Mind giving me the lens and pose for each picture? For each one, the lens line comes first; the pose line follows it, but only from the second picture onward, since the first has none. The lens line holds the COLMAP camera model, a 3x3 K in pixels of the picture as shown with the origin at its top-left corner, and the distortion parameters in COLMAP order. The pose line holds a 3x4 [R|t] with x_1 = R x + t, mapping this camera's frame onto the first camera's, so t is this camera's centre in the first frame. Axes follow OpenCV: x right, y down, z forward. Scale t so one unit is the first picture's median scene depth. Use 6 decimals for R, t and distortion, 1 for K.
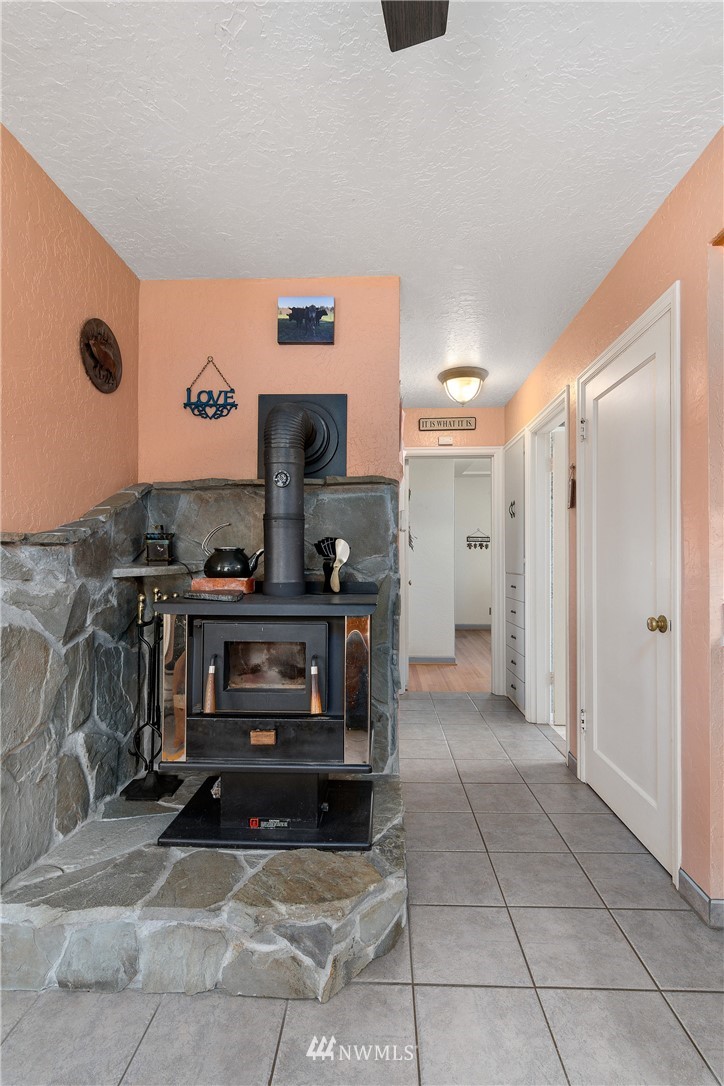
lens RADIAL K [[525.6, 0, 362.0], [0, 525.6, 551.1], [0, 0, 1]] dist [0.012983, -0.000099]
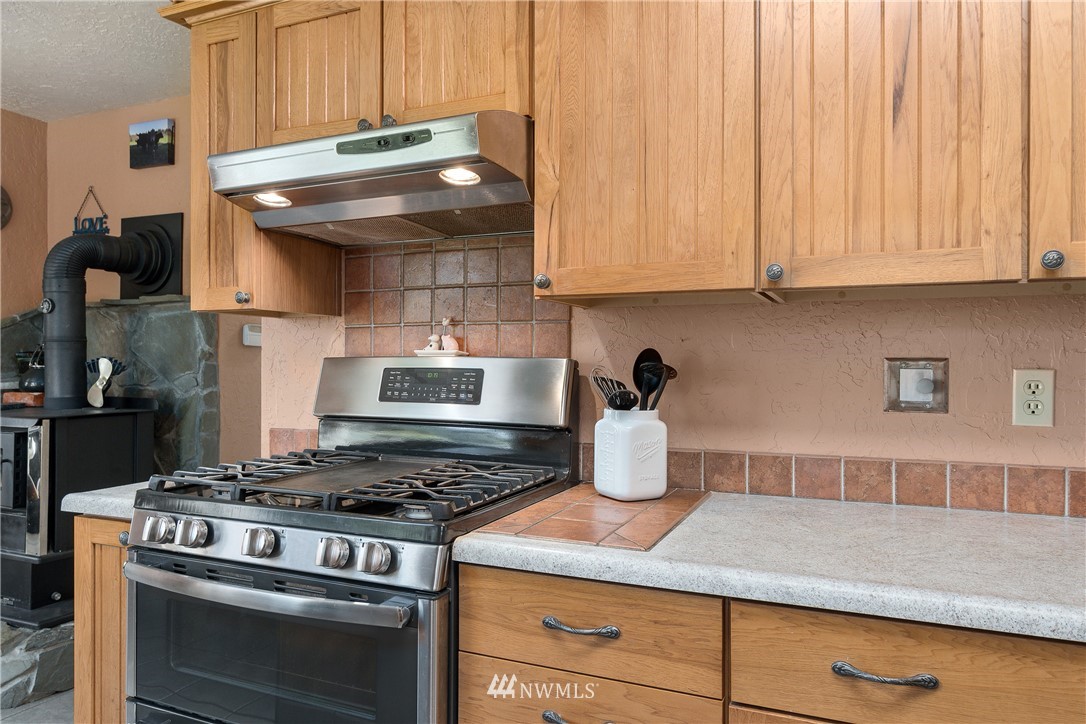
lens RADIAL K [[722.4, 0, 540.5], [0, 722.4, 360.8], [0, 0, 1]] dist [0.000890, 0.002677]
pose [[0.932463, -0.001288, -0.361262, 1.127757], [0.008568, 0.999791, 0.018551, -0.031769], [0.361163, -0.020394, 0.932280, -0.057340]]
